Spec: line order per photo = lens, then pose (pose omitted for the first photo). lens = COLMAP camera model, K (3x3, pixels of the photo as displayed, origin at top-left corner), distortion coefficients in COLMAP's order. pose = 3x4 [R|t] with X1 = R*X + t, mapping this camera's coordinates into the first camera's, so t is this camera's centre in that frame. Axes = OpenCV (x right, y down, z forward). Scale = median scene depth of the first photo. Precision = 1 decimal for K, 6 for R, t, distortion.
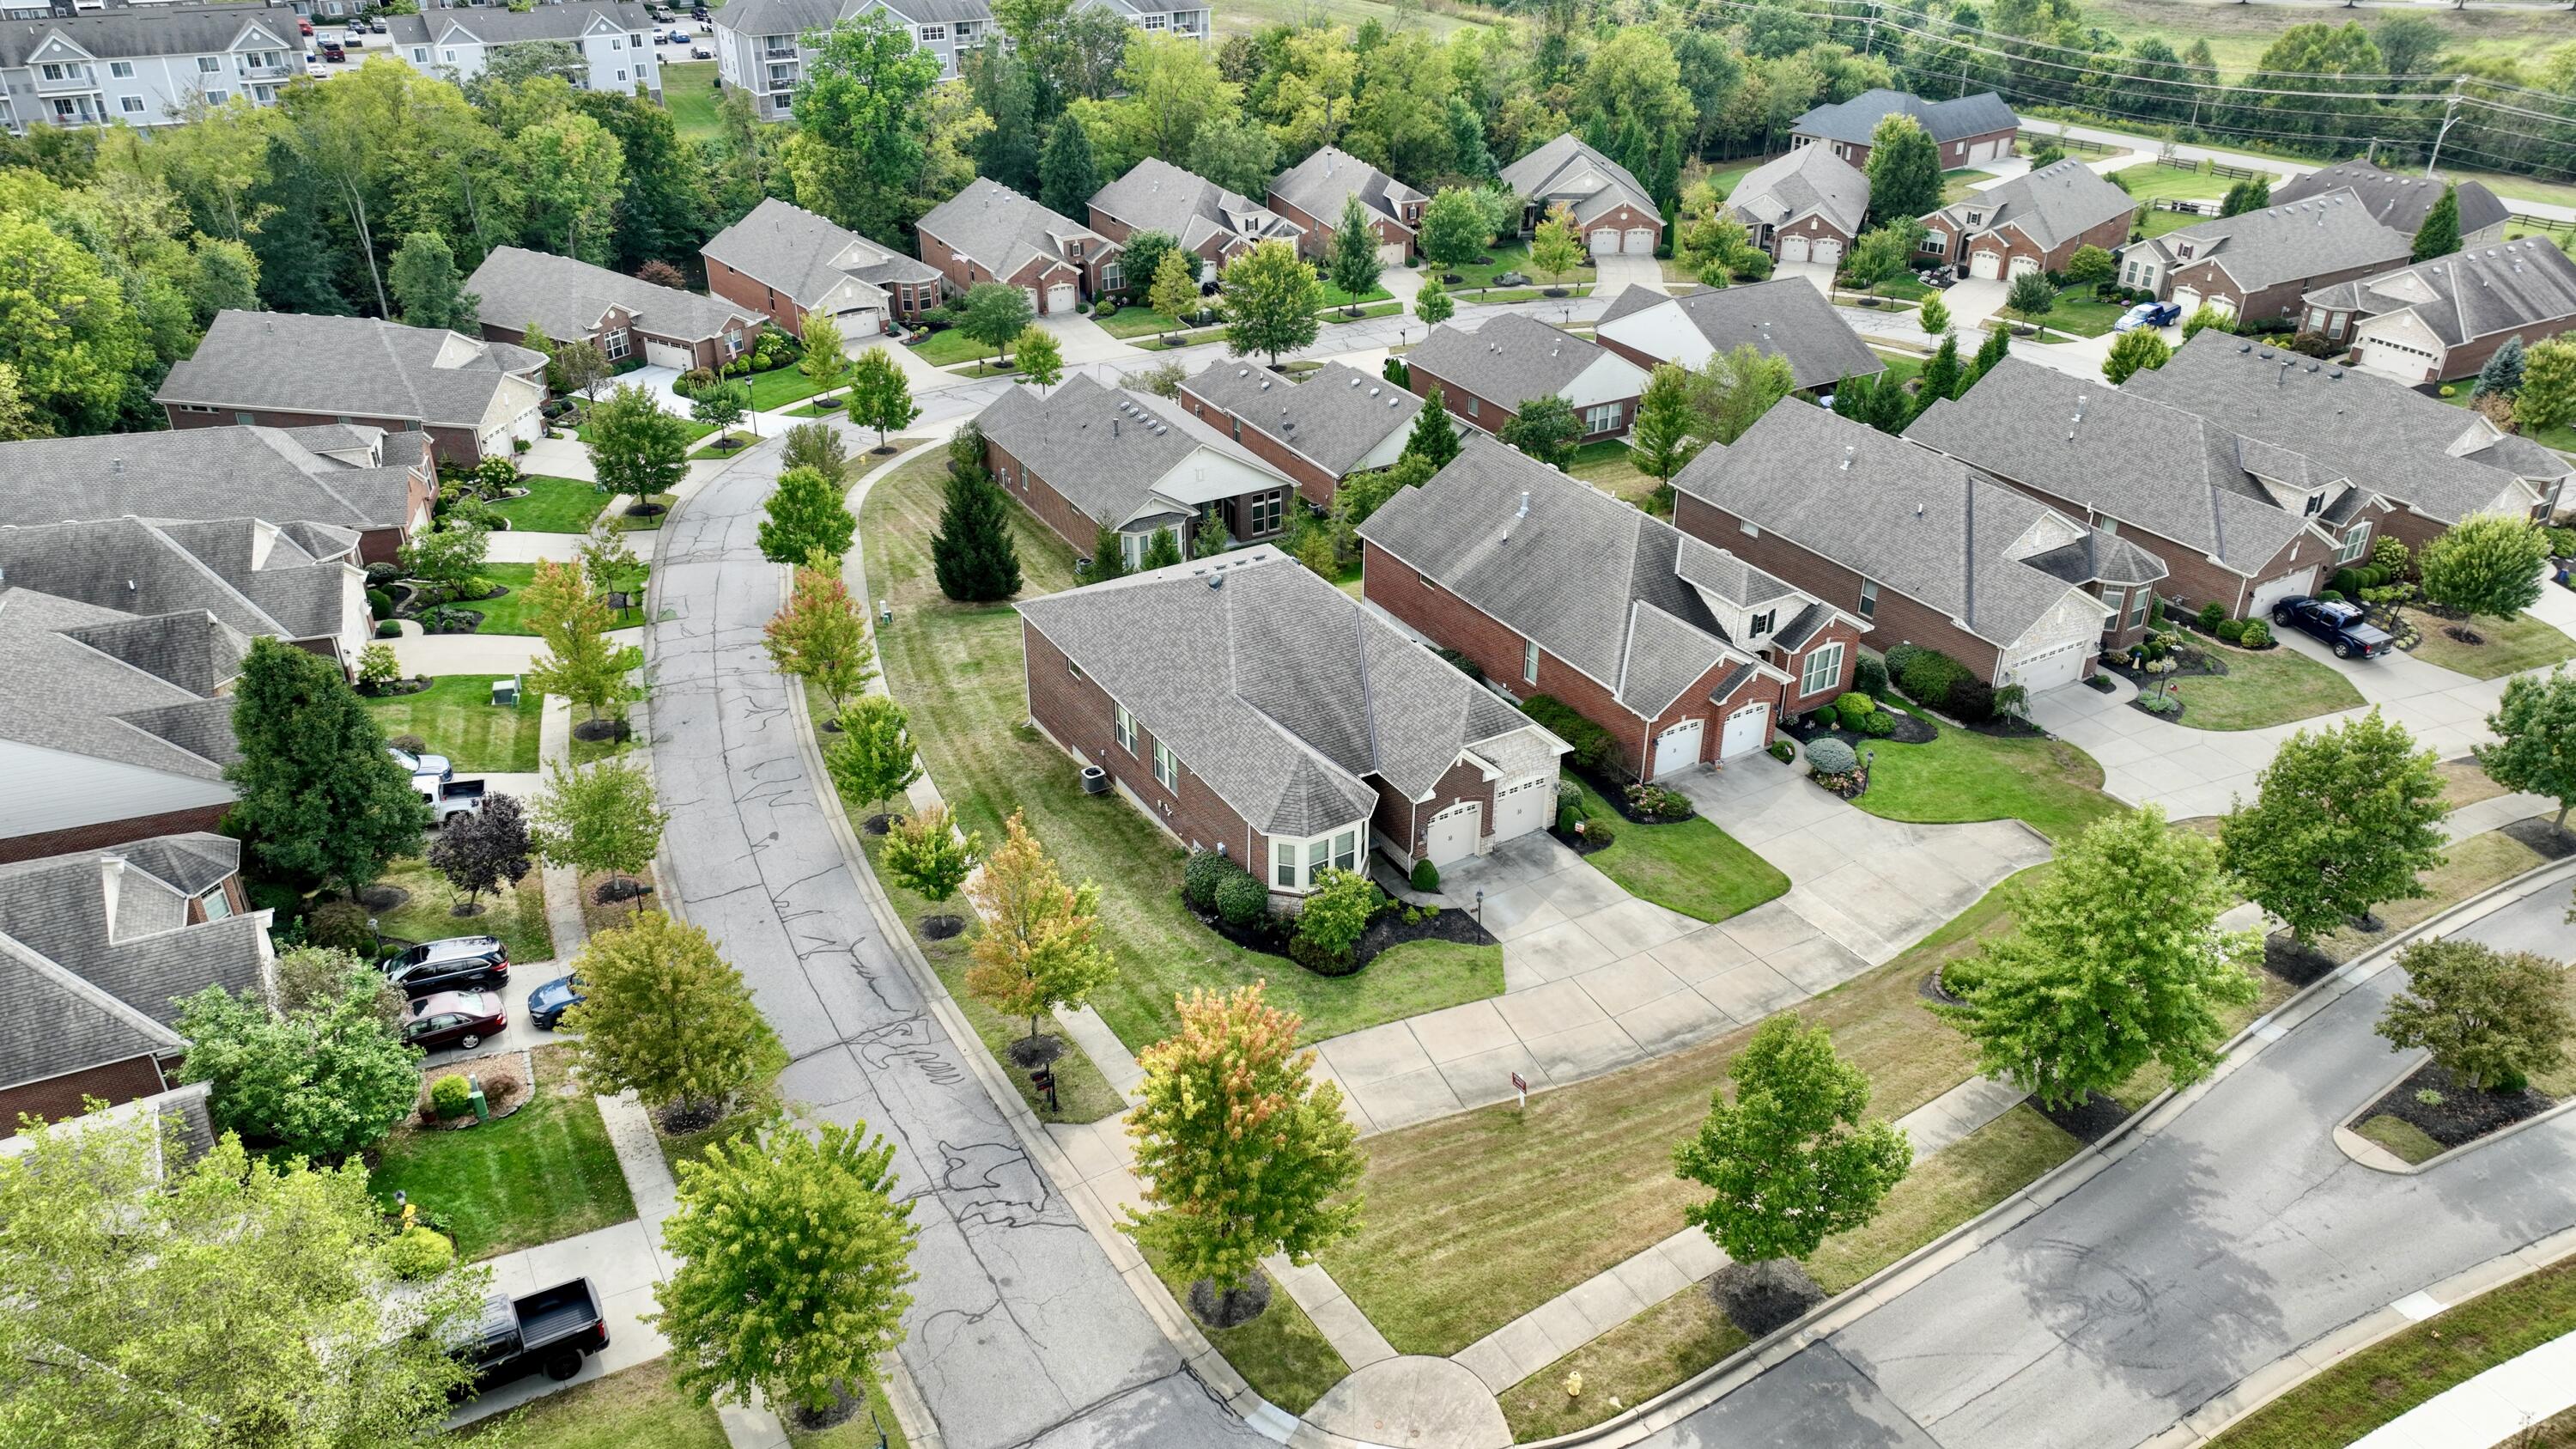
lens RADIAL K [[1810.0, 0, 1292.7], [0, 1810.0, 723.6], [0, 0, 1]] dist [0.002049, 0.007481]
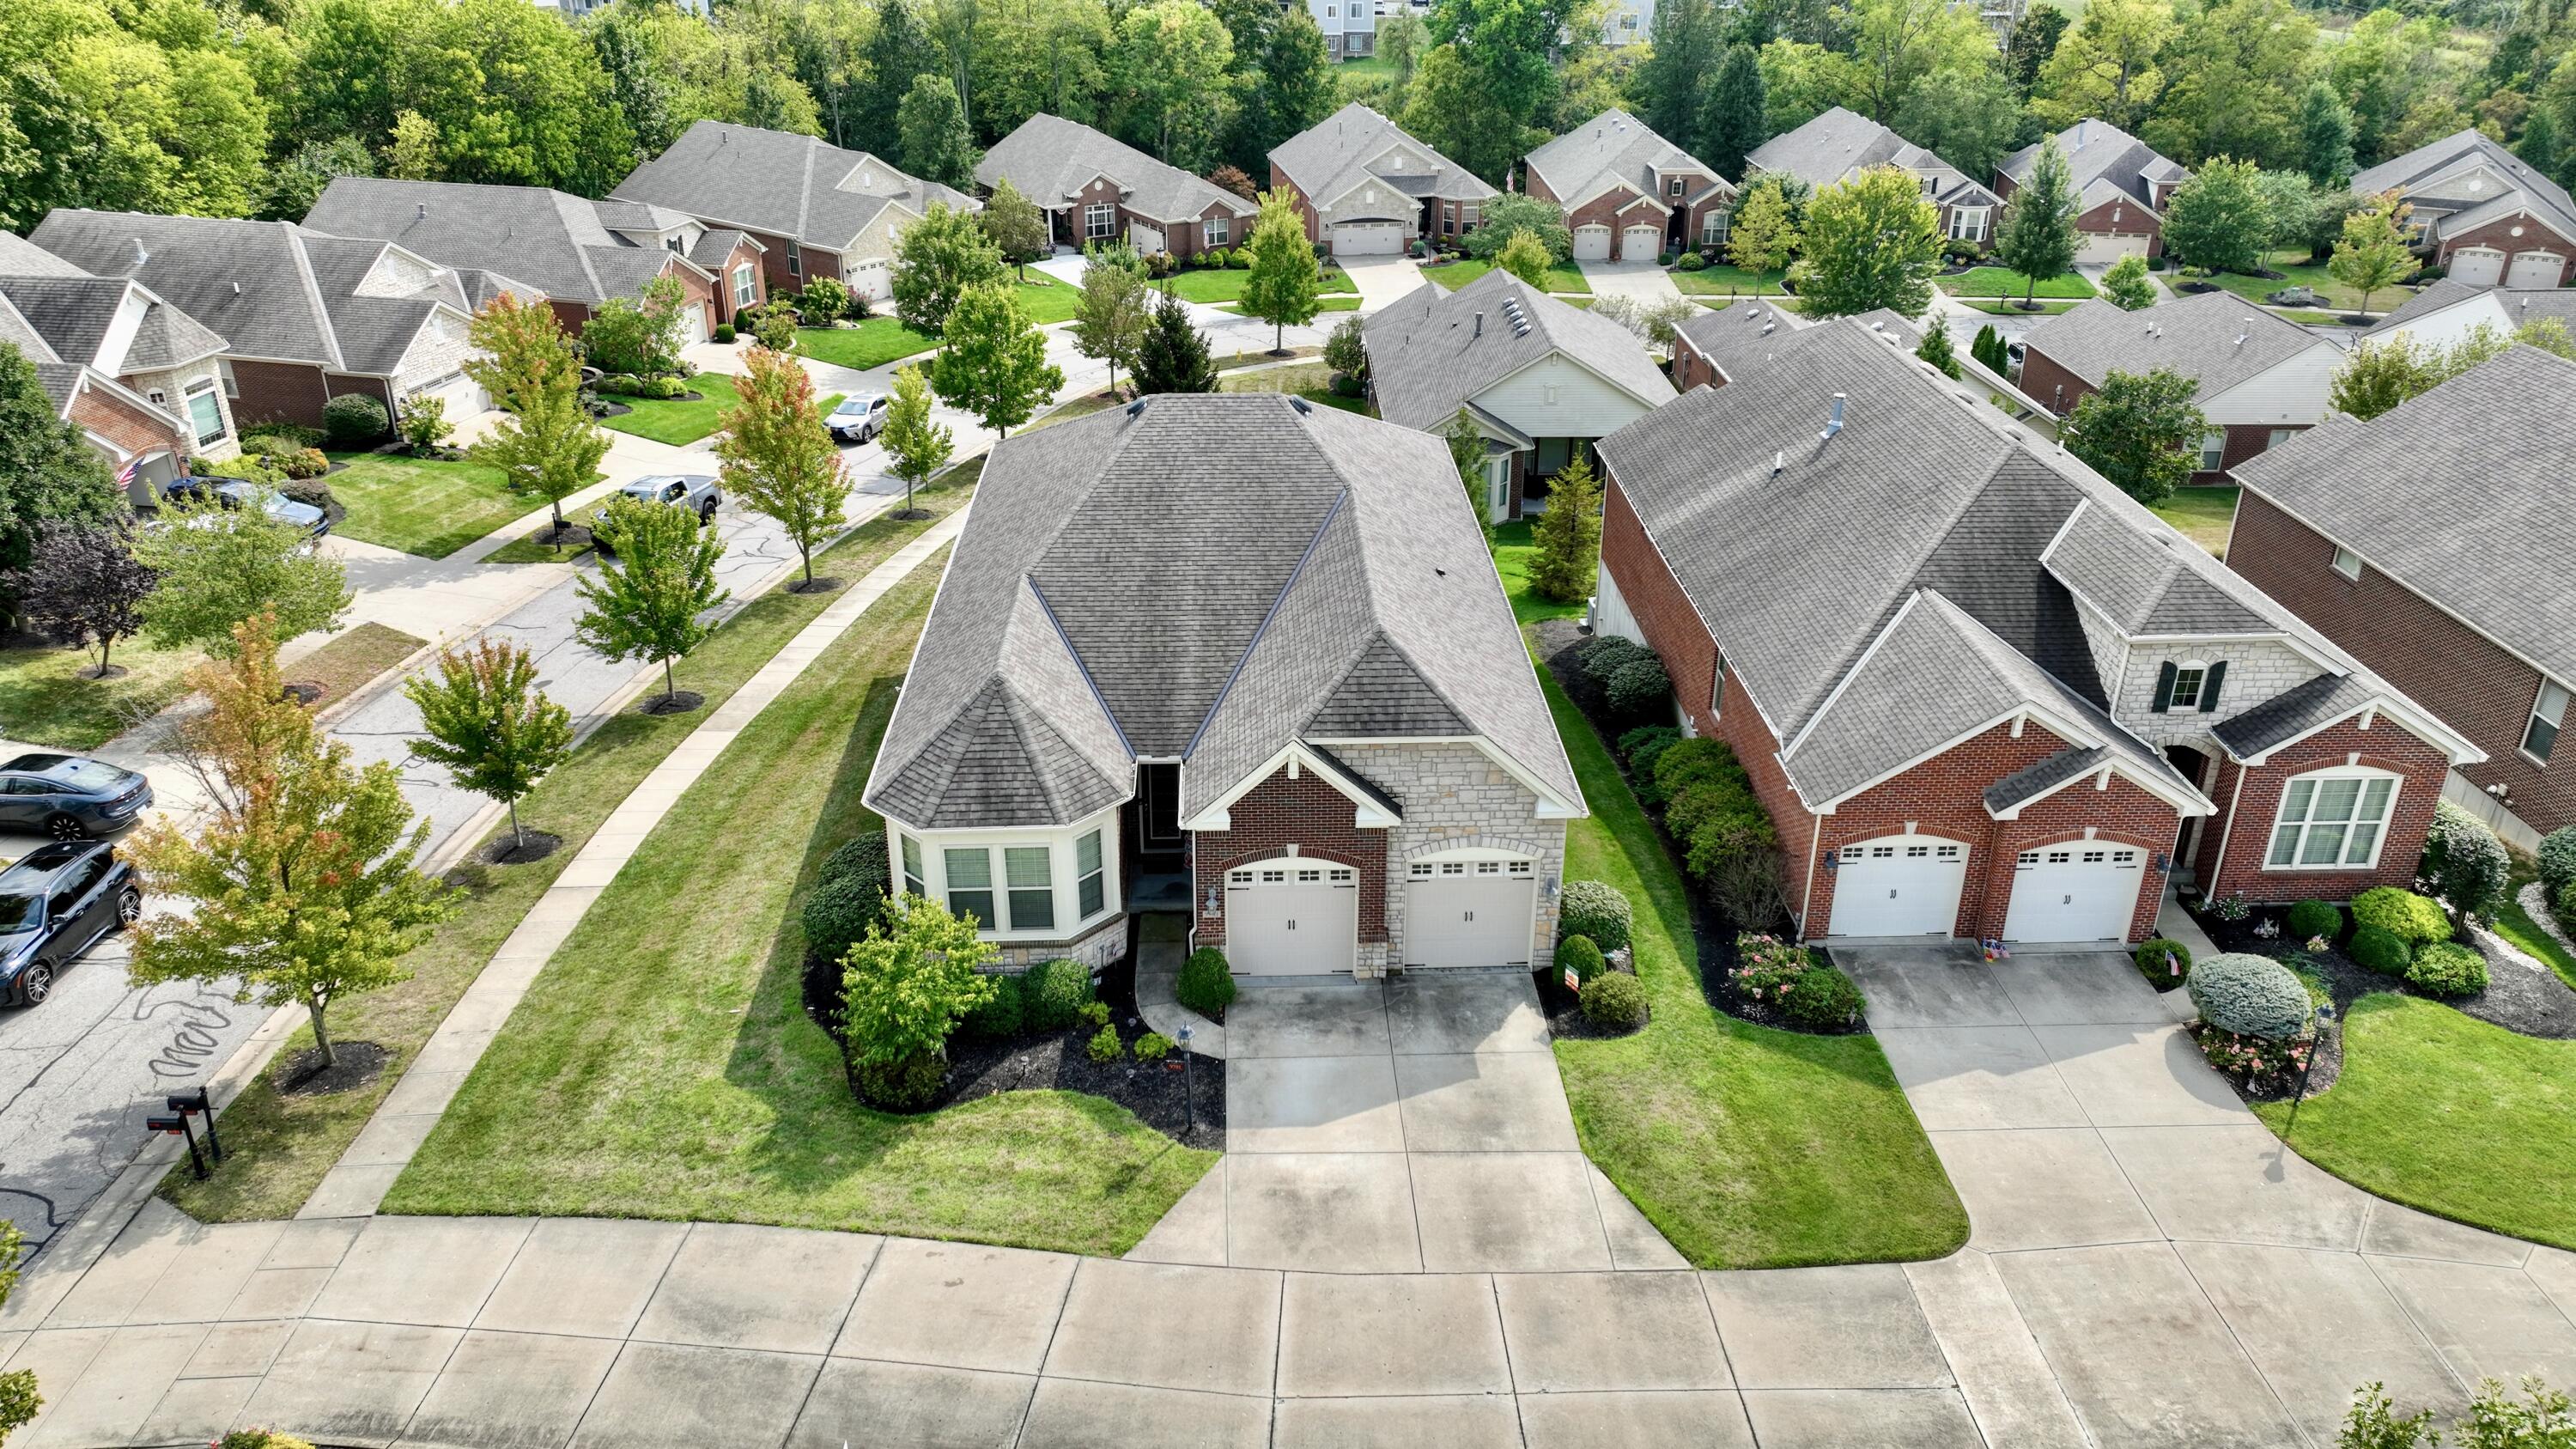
lens RADIAL K [[1810.0, 0, 1292.7], [0, 1810.0, 723.6], [0, 0, 1]] dist [0.002049, 0.007481]
pose [[0.876205, 0.212817, -0.432405, 0.270861], [-0.233786, 0.972276, 0.004794, 0.005902], [0.421438, 0.096889, 0.901667, 0.500483]]
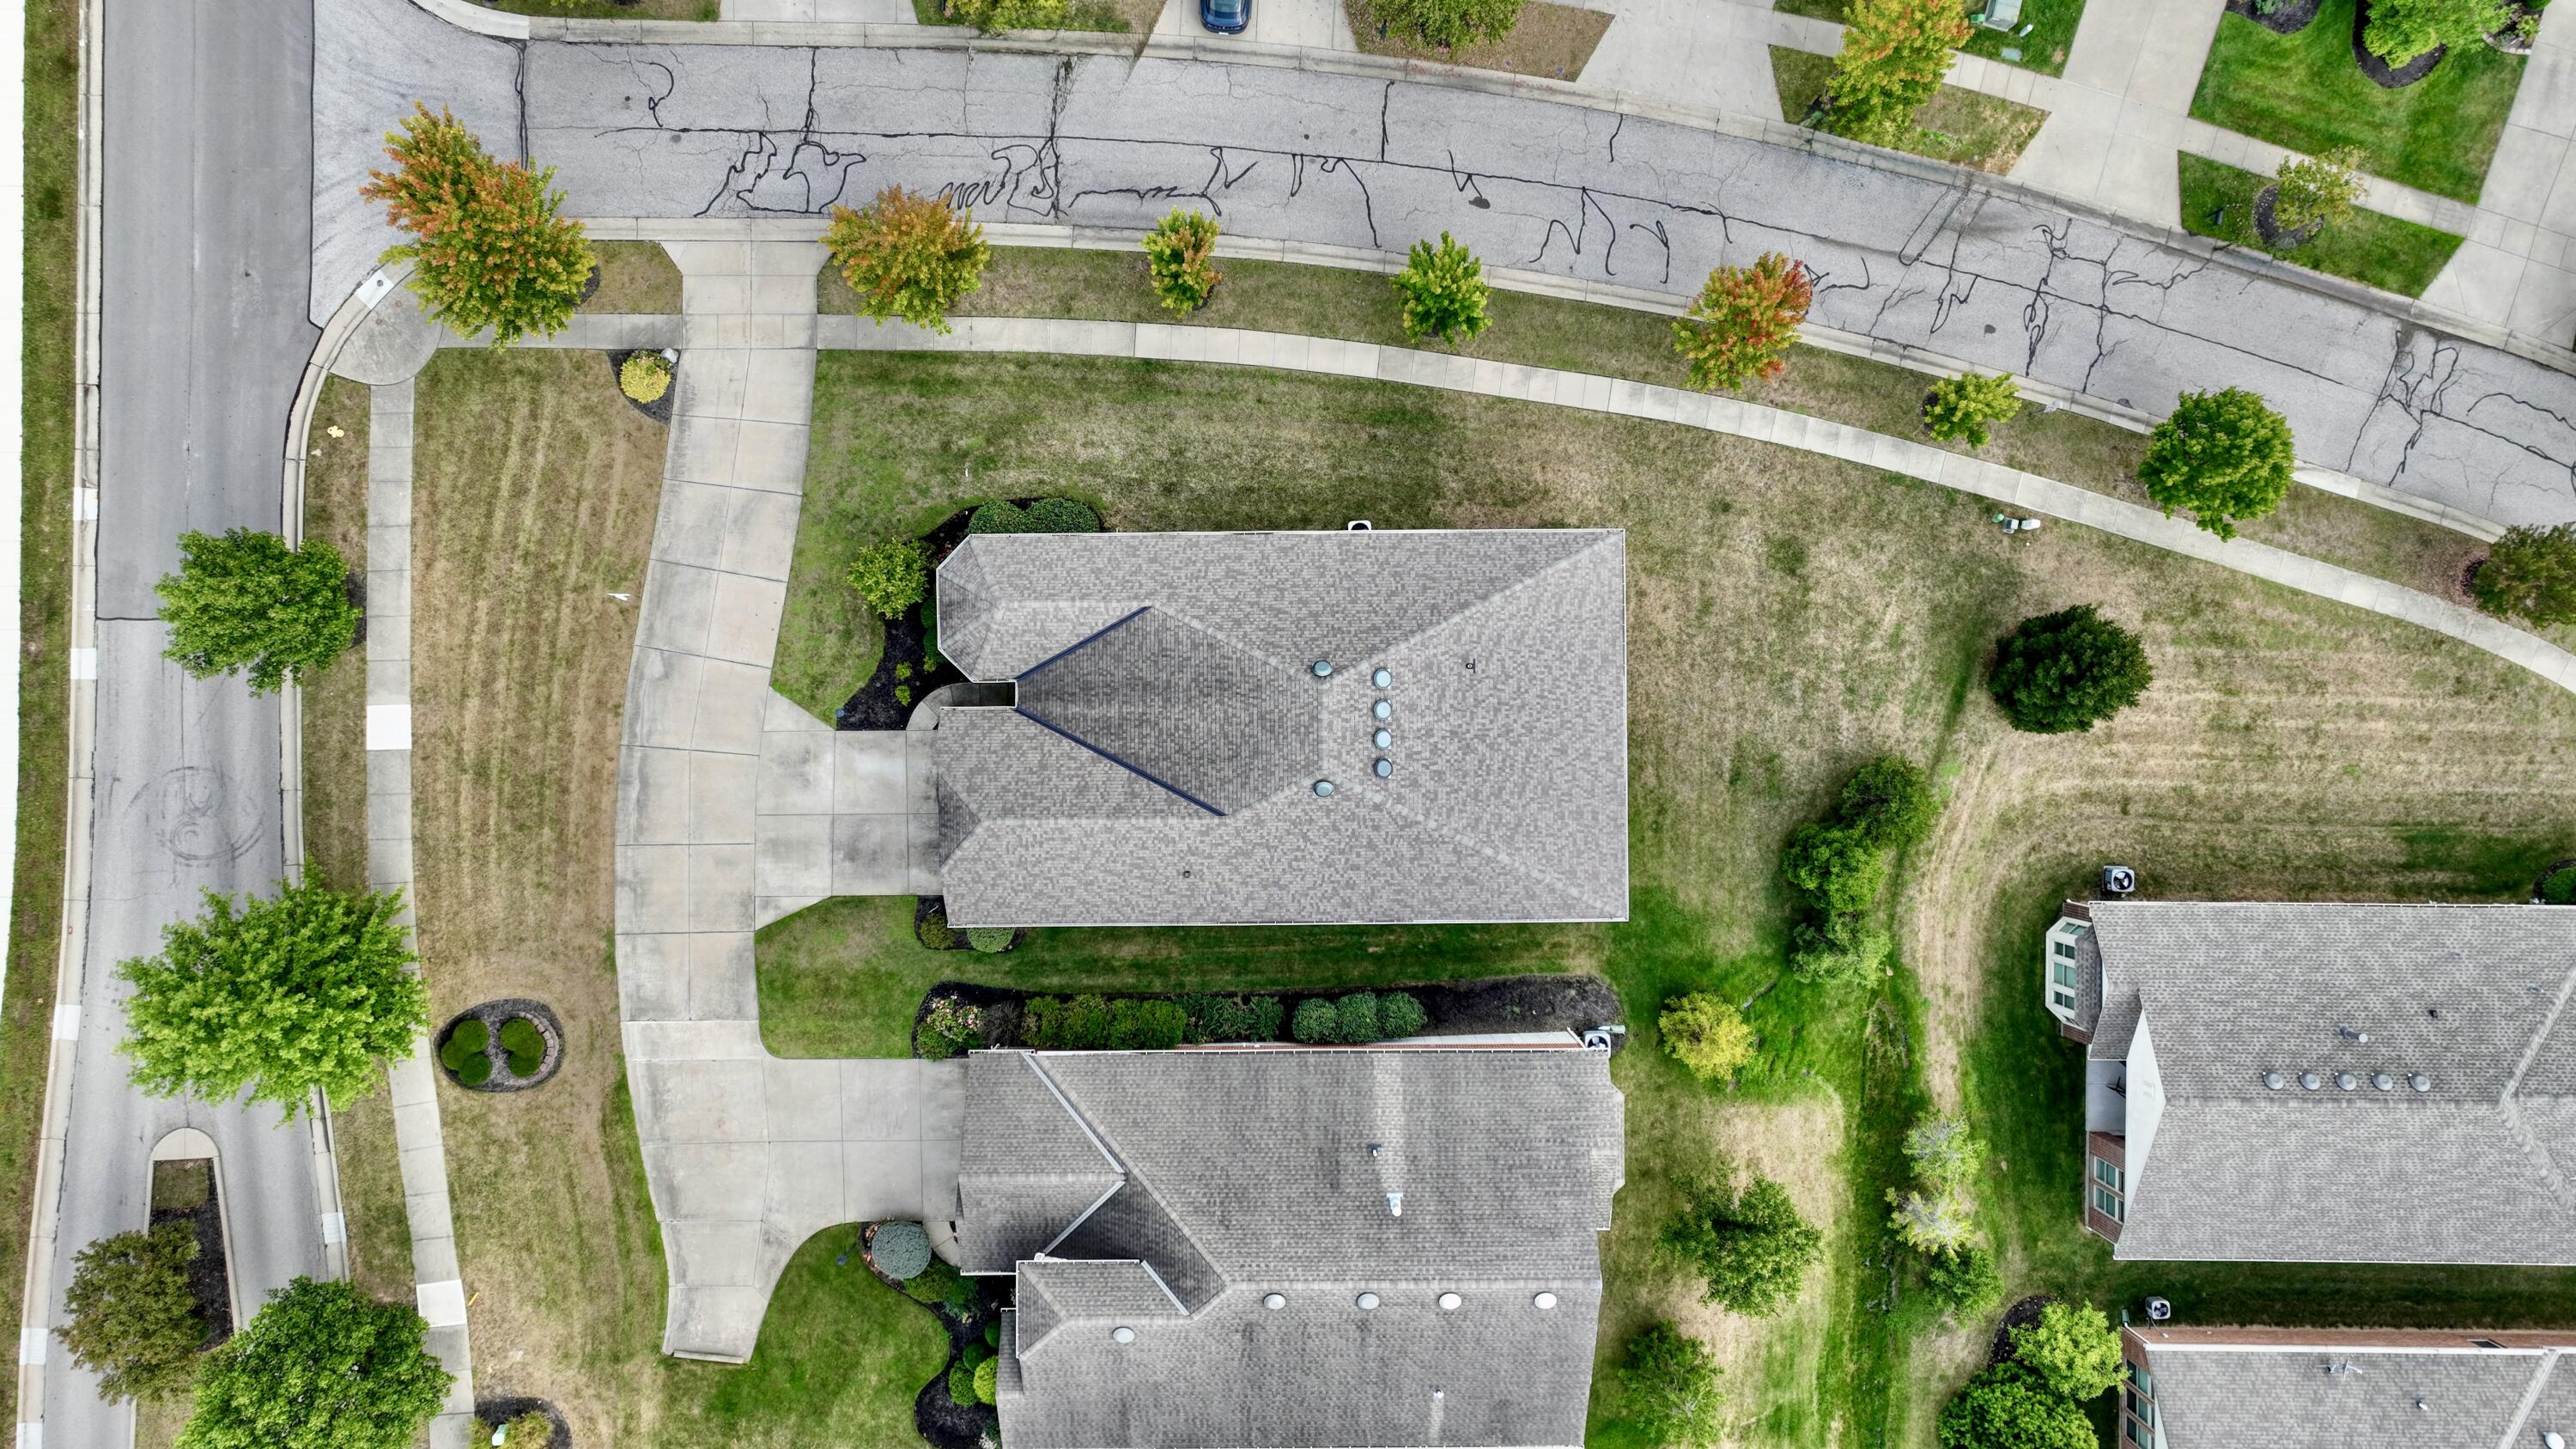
lens RADIAL K [[1810.0, 0, 1292.7], [0, 1810.0, 723.6], [0, 0, 1]] dist [0.002049, 0.007481]
pose [[-0.497084, 0.867594, 0.013742, -0.024018], [-0.398335, -0.242237, 0.884675, -0.757242], [0.770868, 0.434284, 0.466005, 0.635115]]
